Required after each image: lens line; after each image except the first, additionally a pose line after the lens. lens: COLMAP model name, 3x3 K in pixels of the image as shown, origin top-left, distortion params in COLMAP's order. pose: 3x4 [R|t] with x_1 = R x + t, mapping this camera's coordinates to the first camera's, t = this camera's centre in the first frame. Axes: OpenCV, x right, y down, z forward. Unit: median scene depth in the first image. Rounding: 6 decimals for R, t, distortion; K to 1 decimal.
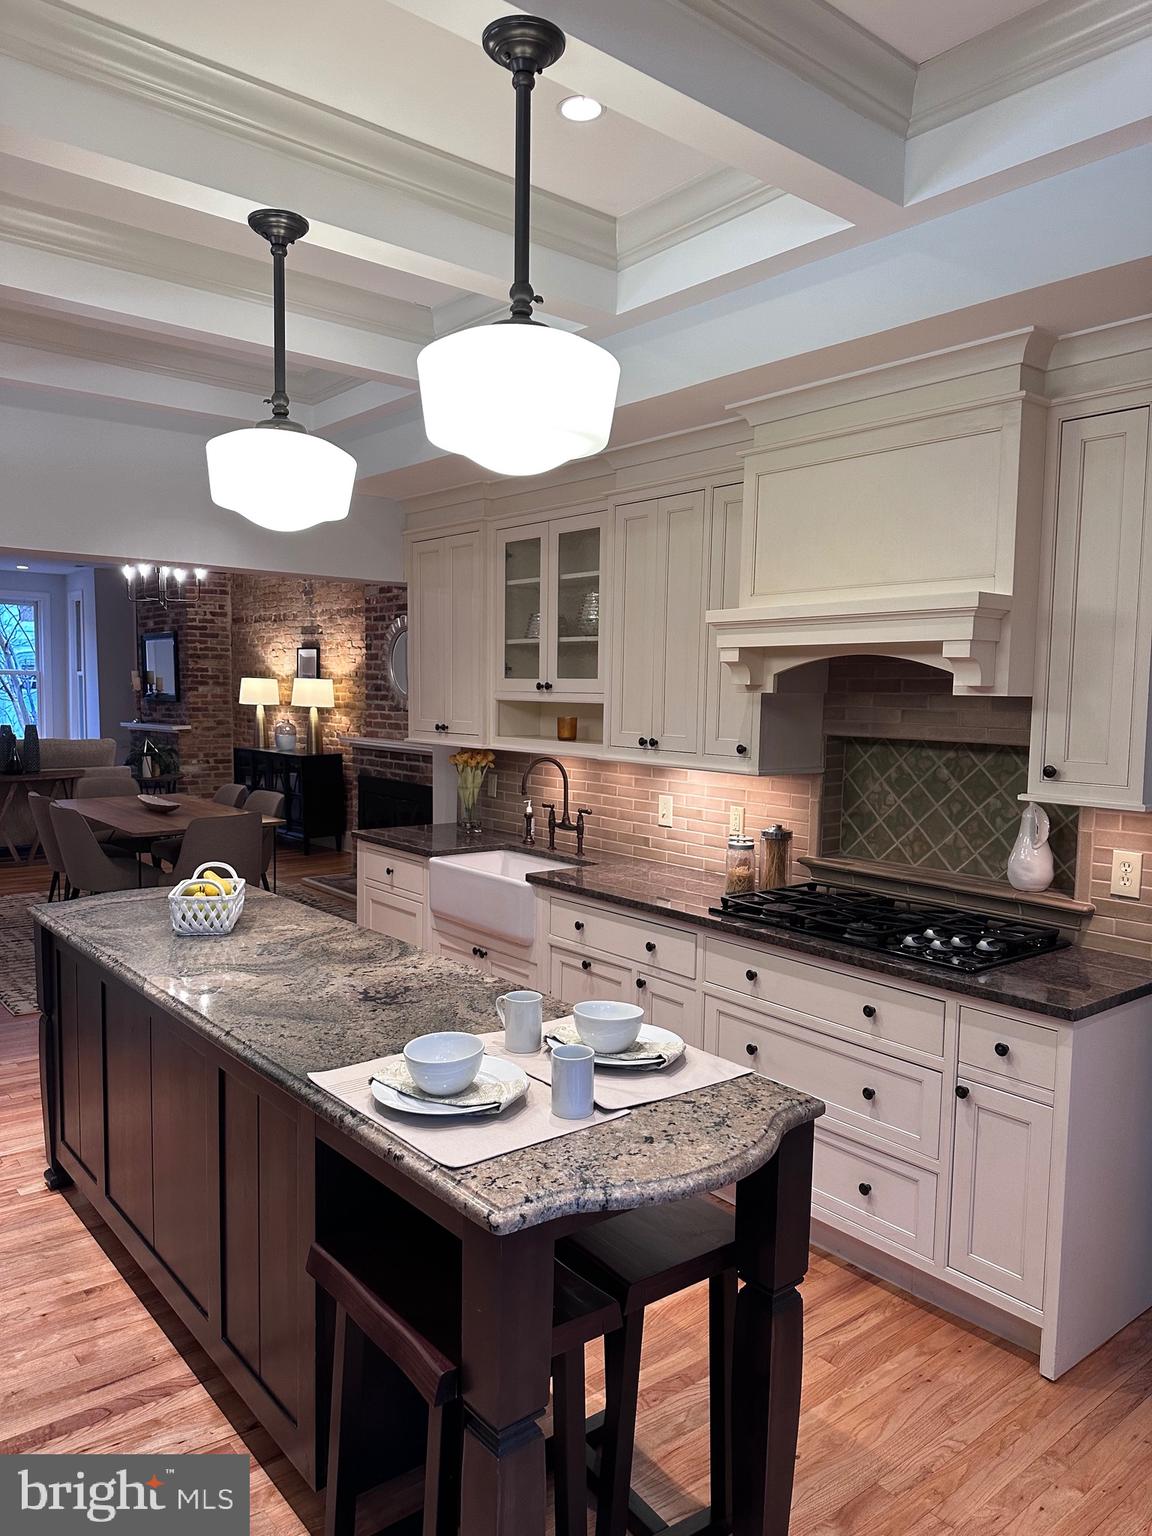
lens RADIAL K [[1086.1, 0, 574.8], [0, 1086.1, 770.7], [0, 0, 1]] dist [0.011848, -0.001391]
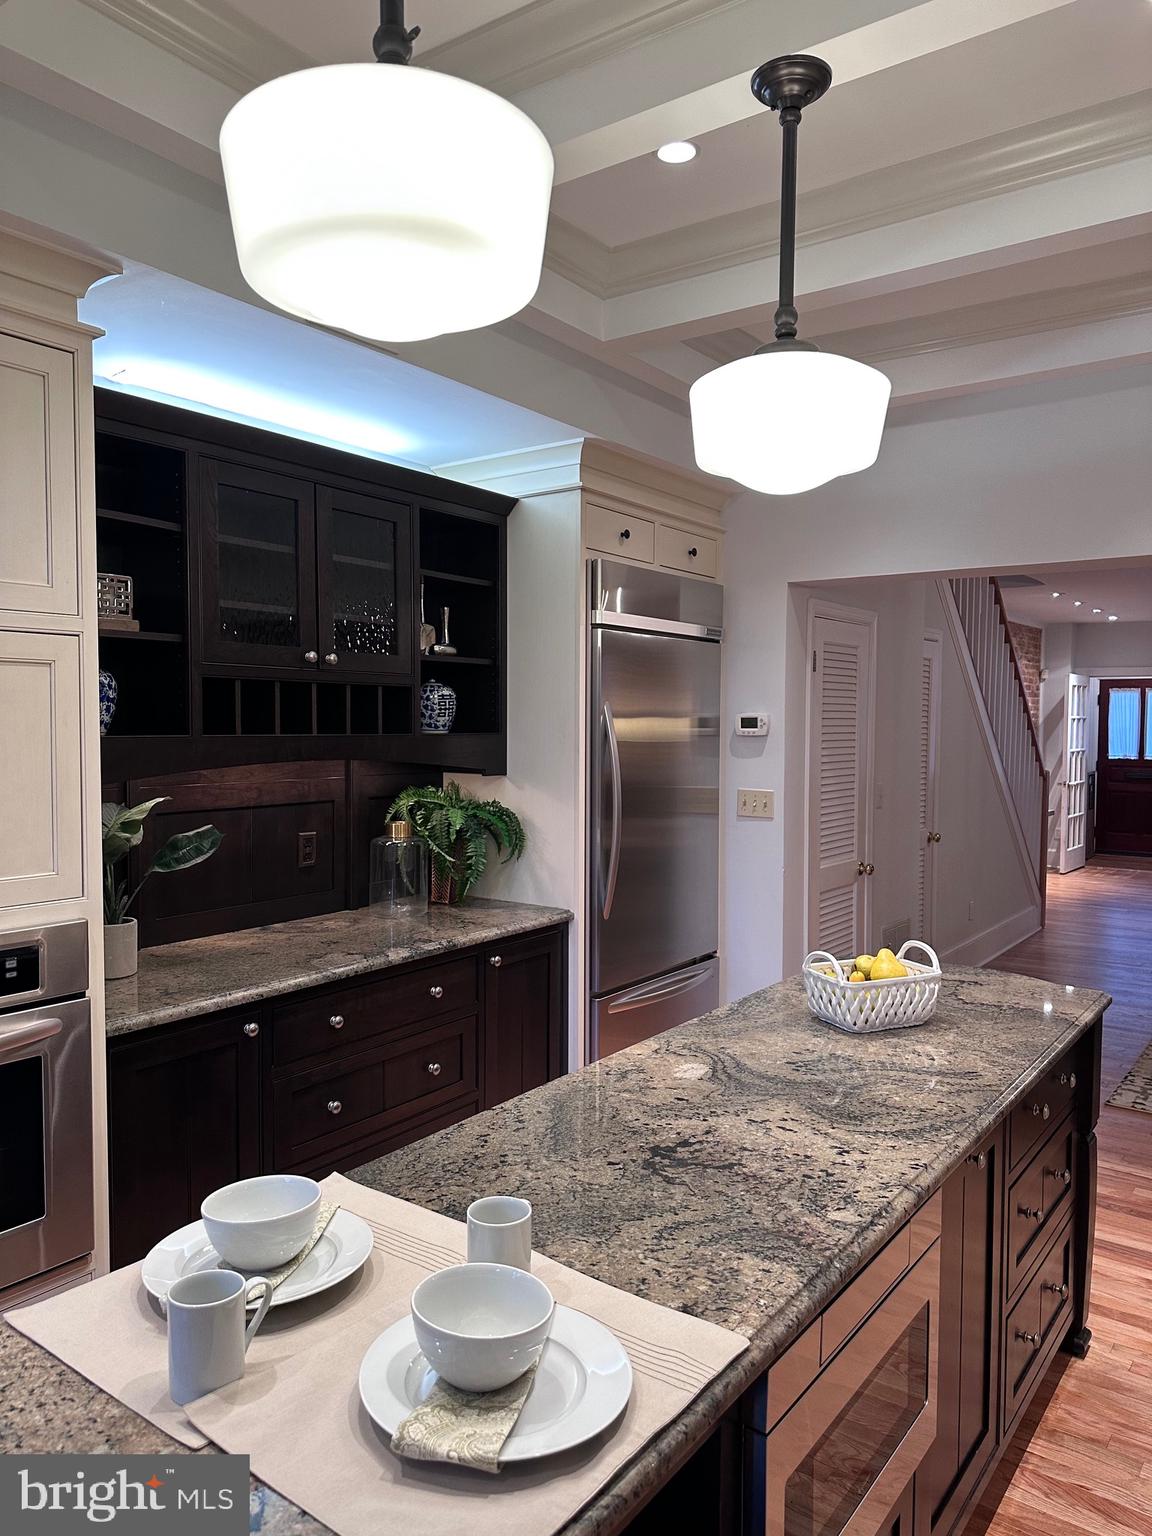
lens RADIAL K [[1086.1, 0, 573.5], [0, 1086.1, 770.5], [0, 0, 1]] dist [0.011848, -0.001391]
pose [[0.236933, 0.042032, -0.970616, 0.440647], [-0.081987, 0.996365, 0.023134, -0.041419], [0.968060, 0.074097, 0.239518, 0.731565]]
